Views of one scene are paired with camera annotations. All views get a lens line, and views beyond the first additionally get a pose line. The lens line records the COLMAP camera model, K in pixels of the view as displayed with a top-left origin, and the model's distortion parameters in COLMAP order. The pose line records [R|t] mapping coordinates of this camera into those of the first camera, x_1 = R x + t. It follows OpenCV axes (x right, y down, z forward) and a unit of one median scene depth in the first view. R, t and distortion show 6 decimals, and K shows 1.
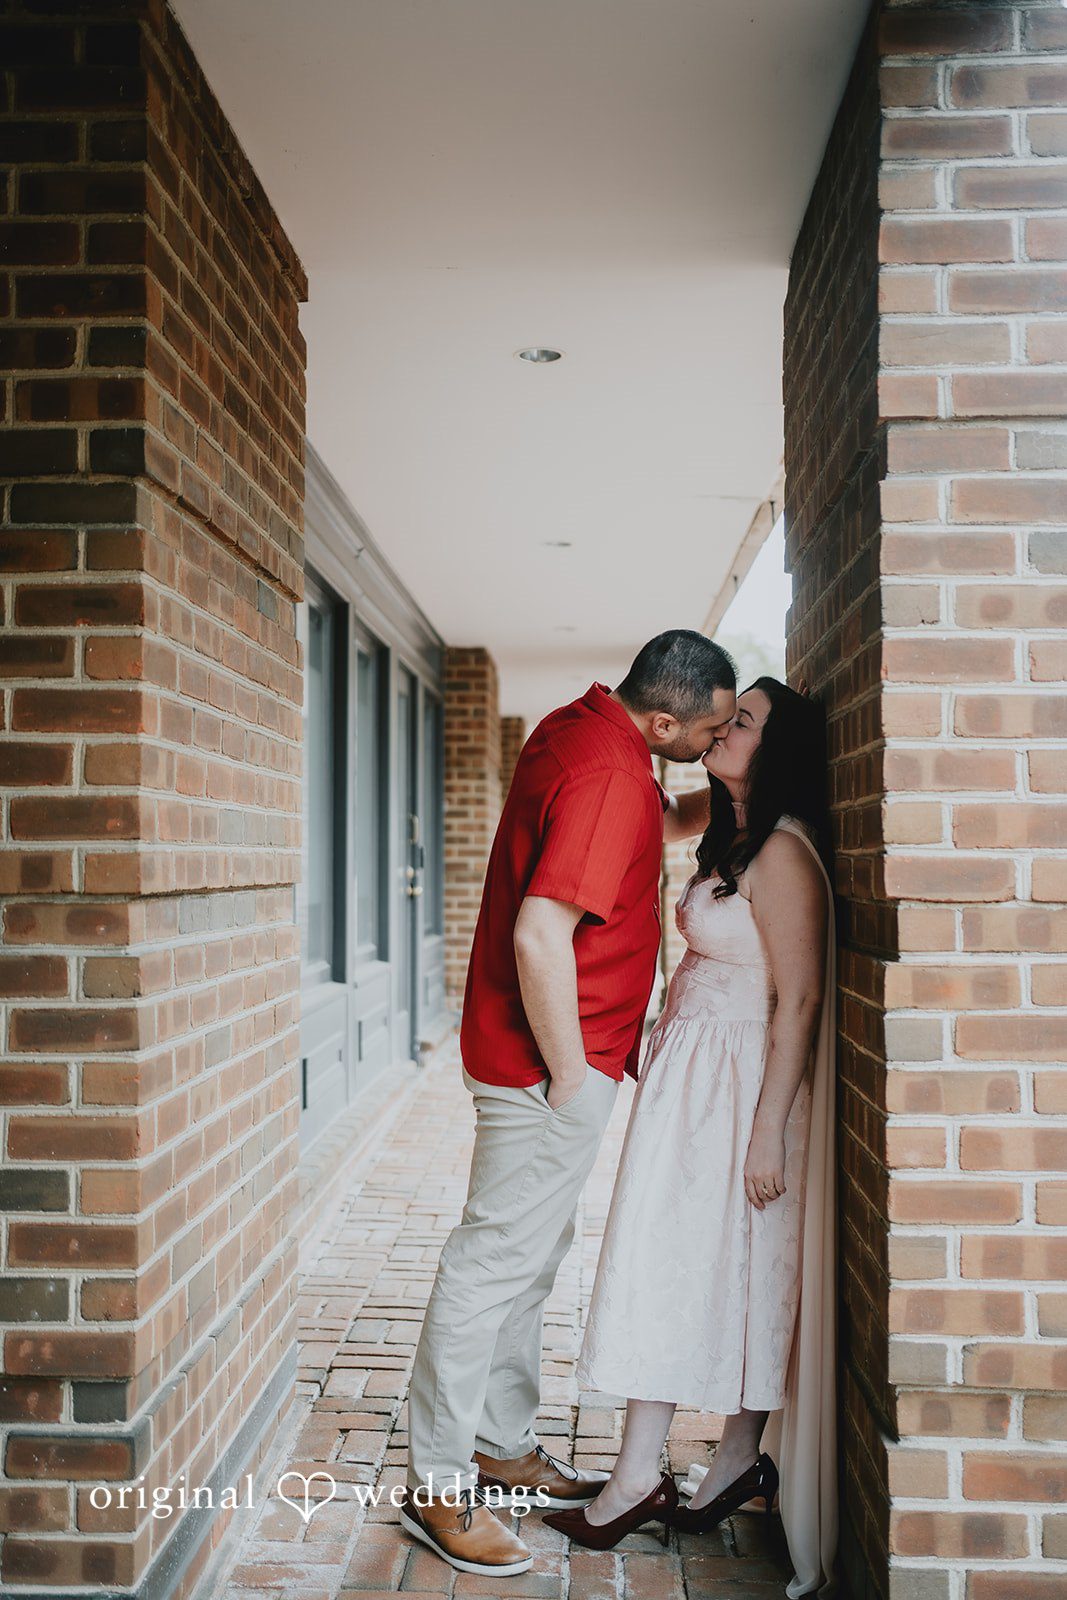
lens RADIAL K [[4287.0, 0, 471.9], [0, 4287.0, 802.4], [0, 0, 1]] dist [-0.053926, -0.608591]
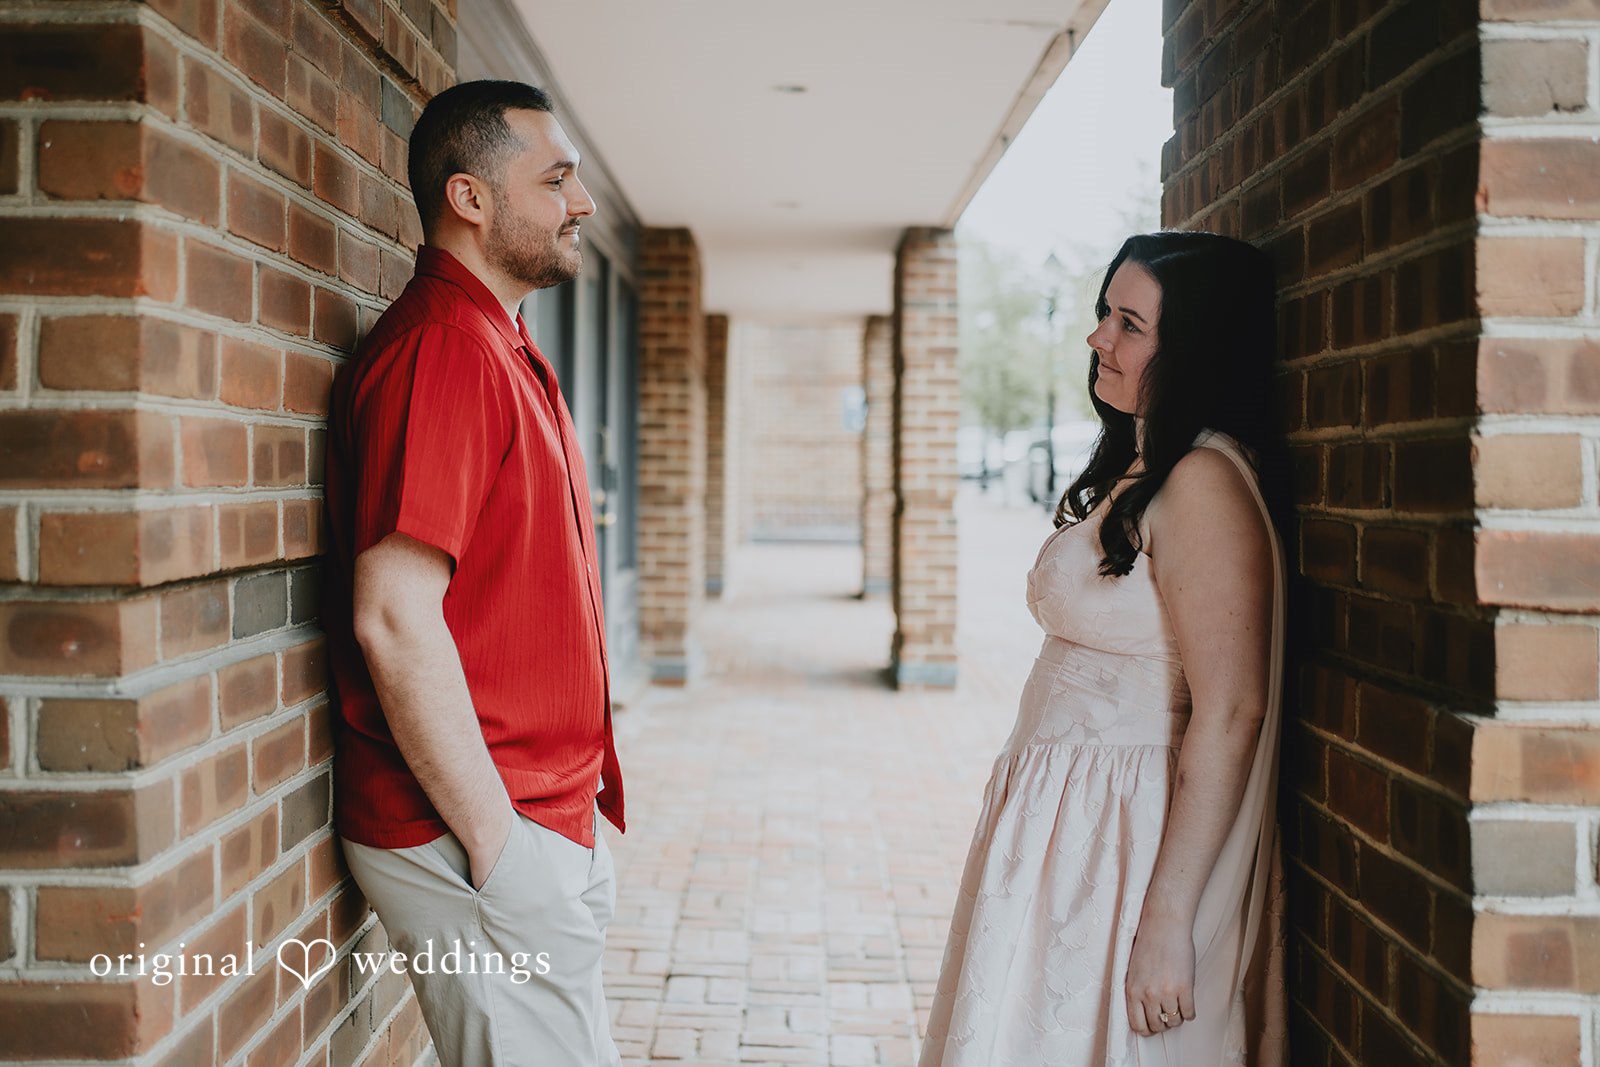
lens RADIAL K [[4287.0, 0, 838.8], [0, 4287.0, 650.9], [0, 0, 1]] dist [-0.053926, -0.608591]
pose [[0.999025, 0.006189, 0.043702, -0.010688], [-0.008646, 0.998379, 0.056260, -0.002308], [-0.043283, -0.056583, 0.997459, 0.438009]]
